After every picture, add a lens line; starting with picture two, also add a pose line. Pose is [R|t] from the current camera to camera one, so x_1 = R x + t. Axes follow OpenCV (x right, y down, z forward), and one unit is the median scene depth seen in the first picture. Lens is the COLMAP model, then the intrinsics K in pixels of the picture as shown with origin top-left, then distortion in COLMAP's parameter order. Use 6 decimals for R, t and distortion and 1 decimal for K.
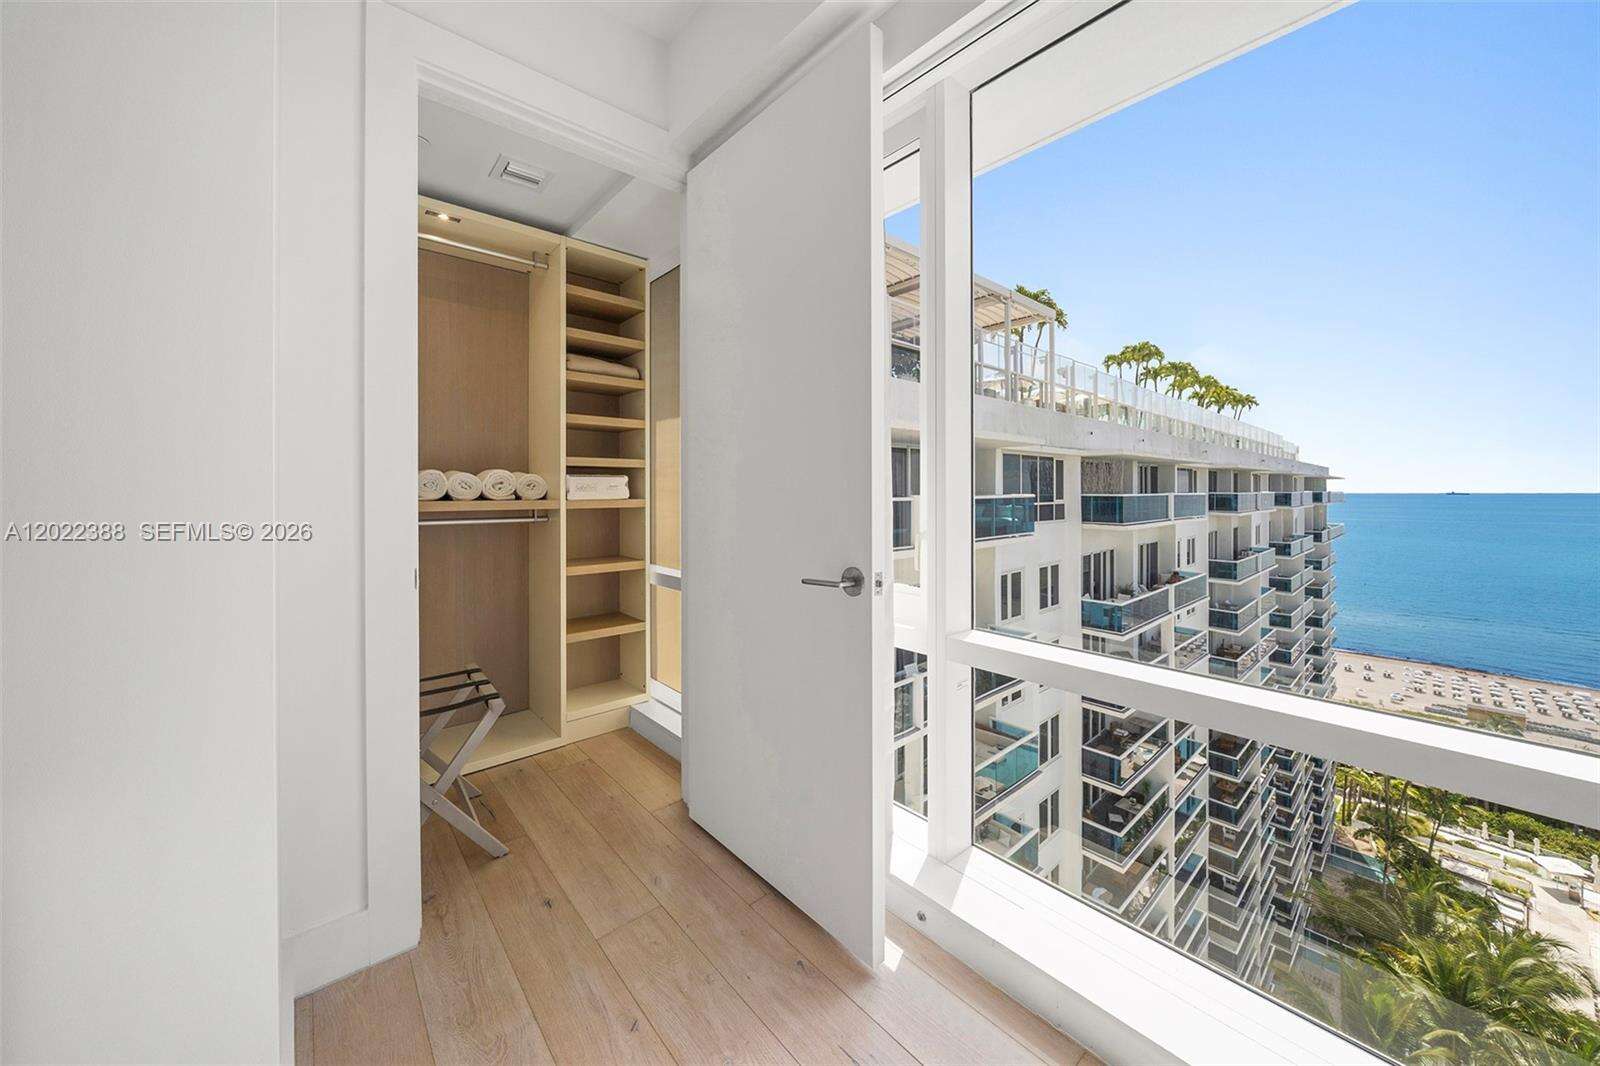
lens RADIAL K [[561.9, 0, 807.2], [0, 561.9, 497.7], [0, 0, 1]] dist [-0.001940, -0.000073]
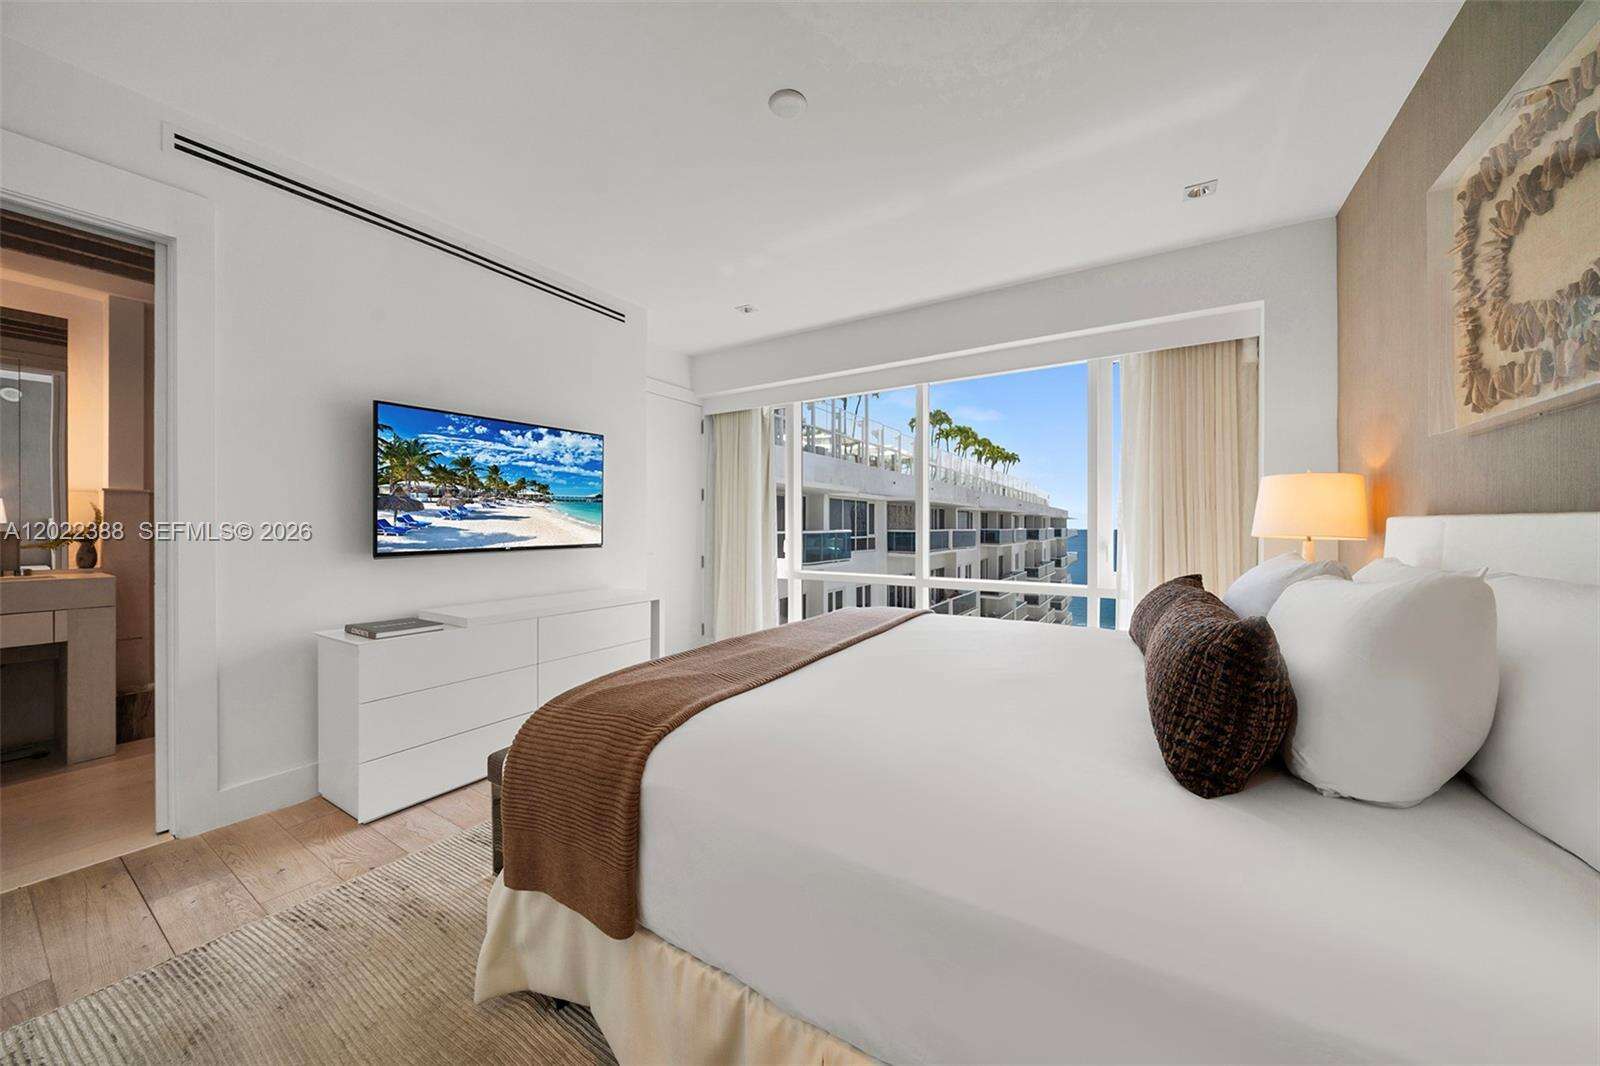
lens RADIAL K [[561.9, 0, 797.1], [0, 561.9, 525.2], [0, 0, 1]] dist [-0.001940, -0.000073]
pose [[0.964498, 0.004961, 0.264043, -0.039802], [-0.001086, 0.999890, -0.014823, 0.001329], [-0.264088, 0.014010, 0.964397, -0.141716]]
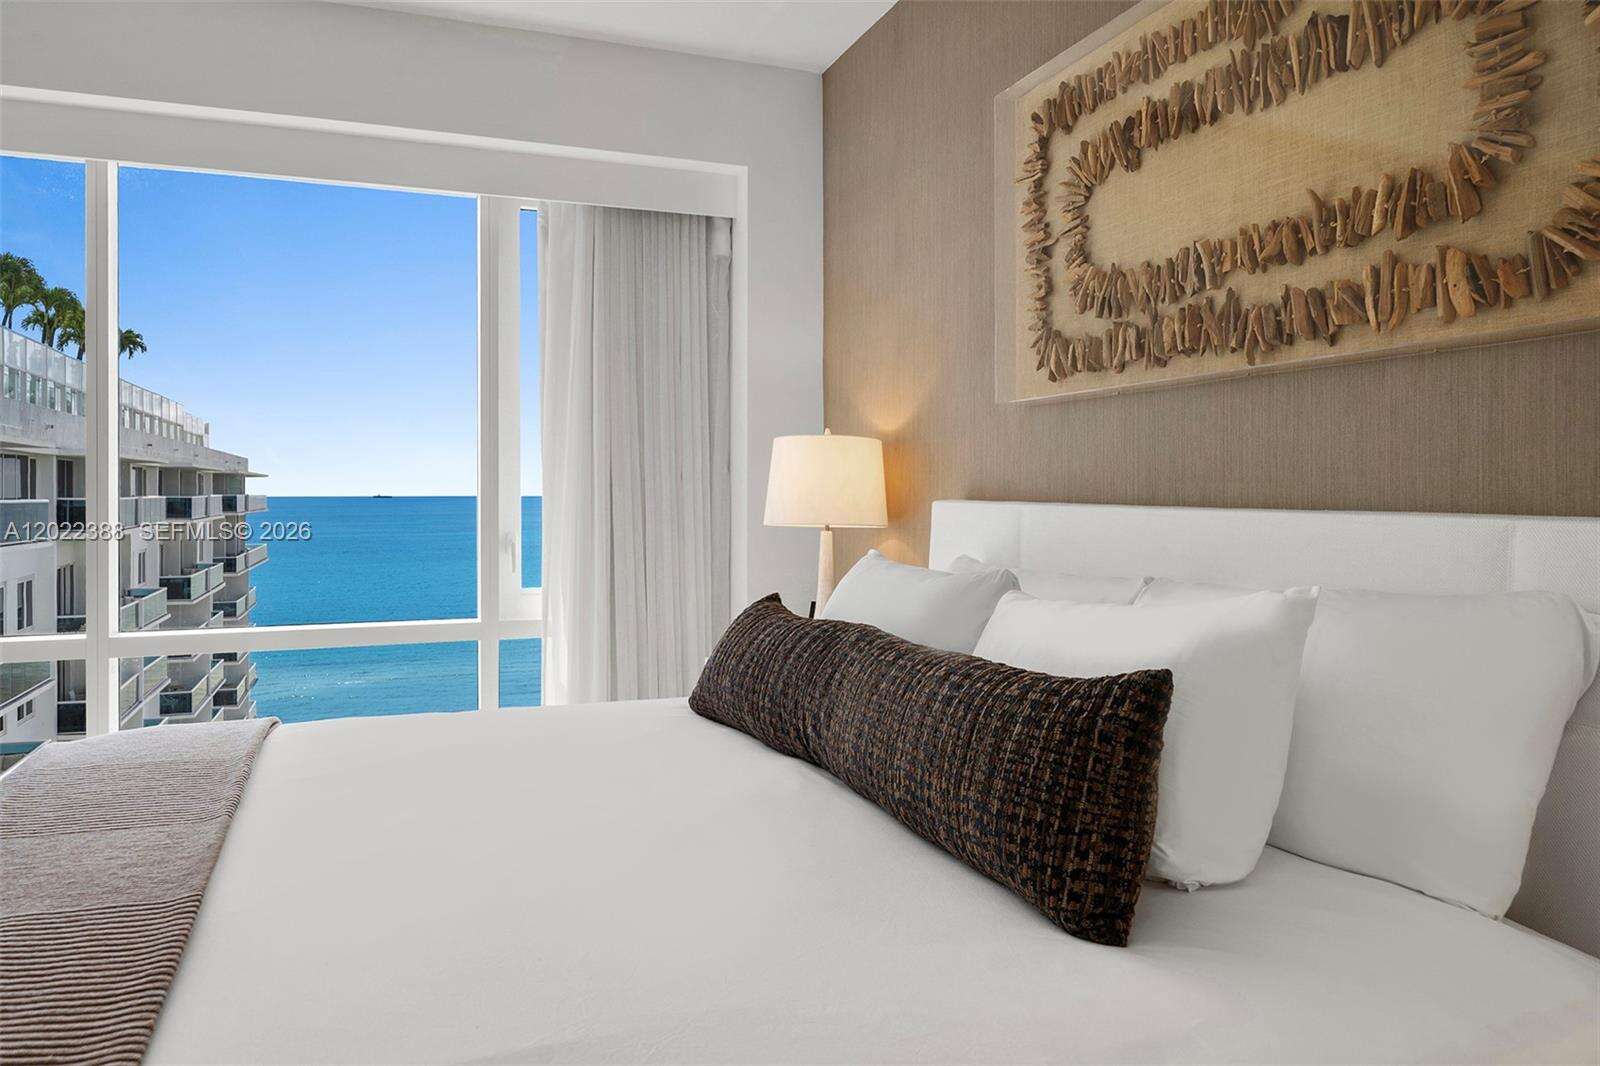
lens RADIAL K [[1108.3, 0, 810.1], [0, 1108.3, 490.6], [0, 0, 1]] dist [0.007339, -0.000154]
pose [[0.361740, 0.003451, 0.932273, -0.057720], [0.008709, 0.999937, -0.007081, -0.001848], [-0.932238, 0.010681, 0.361687, -0.114710]]
